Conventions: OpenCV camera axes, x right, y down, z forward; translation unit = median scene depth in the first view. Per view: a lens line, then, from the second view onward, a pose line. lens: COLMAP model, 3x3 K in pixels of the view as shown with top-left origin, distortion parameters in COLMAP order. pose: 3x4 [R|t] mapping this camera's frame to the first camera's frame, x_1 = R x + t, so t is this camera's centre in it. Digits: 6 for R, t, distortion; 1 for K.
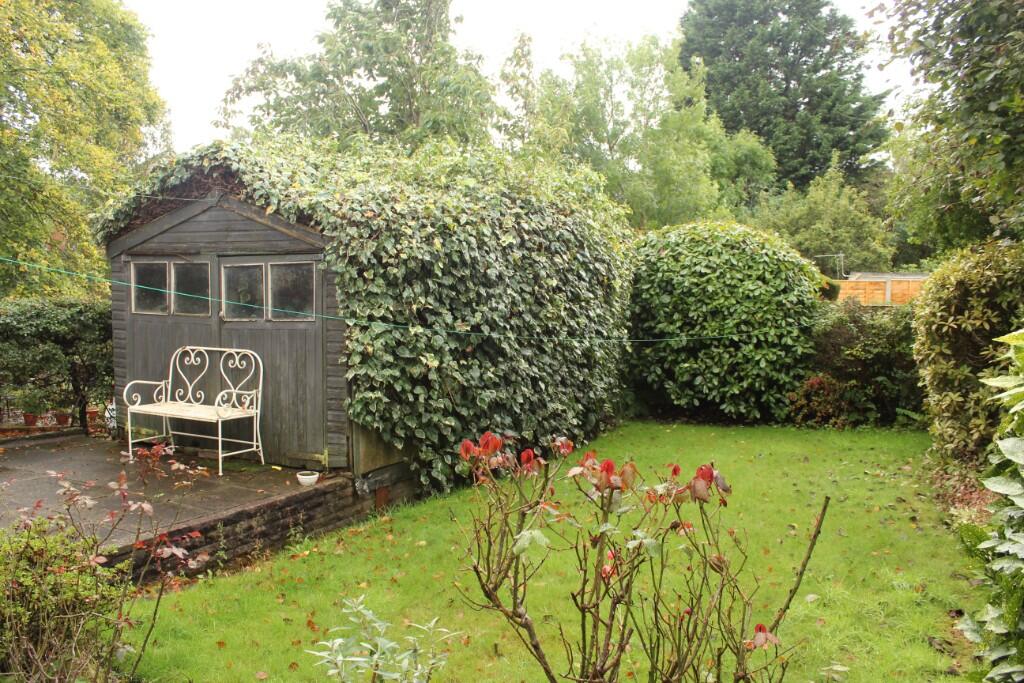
lens RADIAL K [[848.3, 0, 510.6], [0, 848.3, 334.0], [0, 0, 1]] dist [-0.169613, 0.149099]
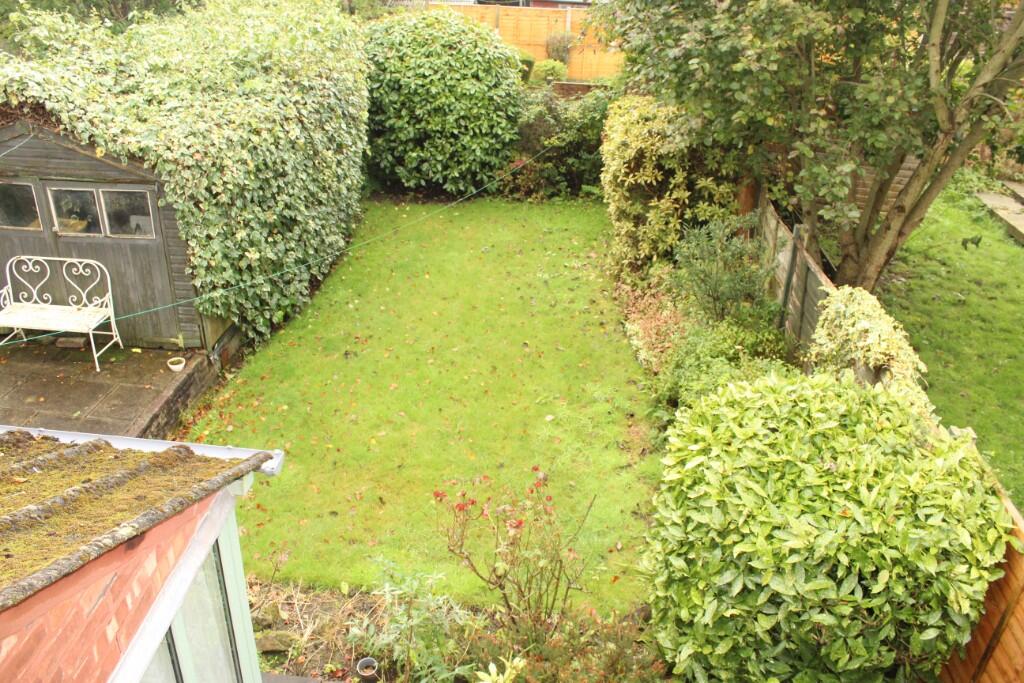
lens RADIAL K [[848.3, 0, 509.6], [0, 848.3, 341.4], [0, 0, 1]] dist [-0.169613, 0.149099]
pose [[0.927376, -0.151791, 0.341956, -0.173835], [-0.005852, 0.908003, 0.418923, -0.349175], [-0.374085, -0.390500, 0.841172, -0.219237]]
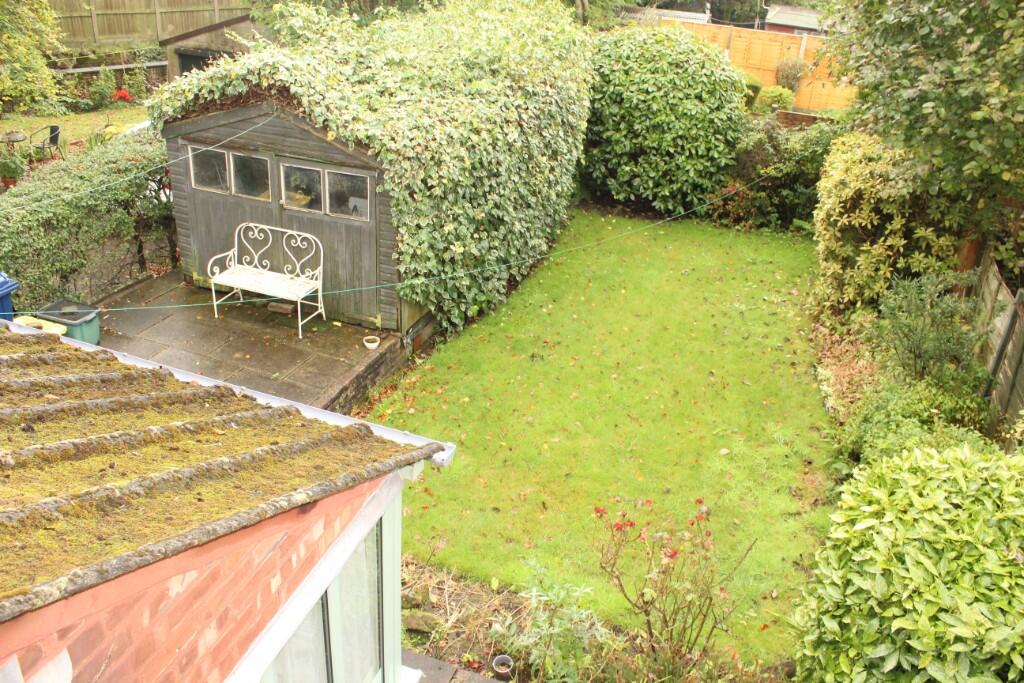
lens RADIAL K [[848.3, 0, 508.6], [0, 848.3, 340.2], [0, 0, 1]] dist [-0.169613, 0.149099]
pose [[0.991918, -0.008030, 0.126626, -0.171965], [-0.045375, 0.909544, 0.413124, -0.356706], [-0.118489, -0.415531, 0.901828, -0.224584]]
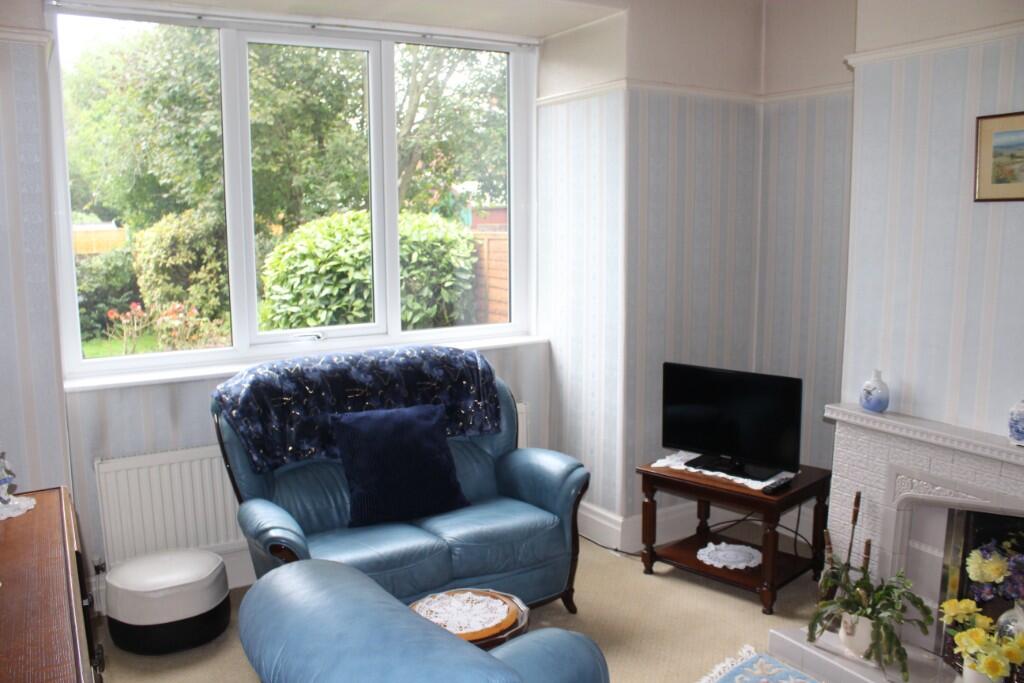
lens RADIAL K [[848.3, 0, 512.1], [0, 848.3, 342.1], [0, 0, 1]] dist [-0.169613, 0.149099]
pose [[0.536460, -0.140486, 0.832150, -0.528721], [0.071614, 0.990068, 0.120979, -0.003558], [-0.840882, -0.005307, 0.541193, -0.526772]]
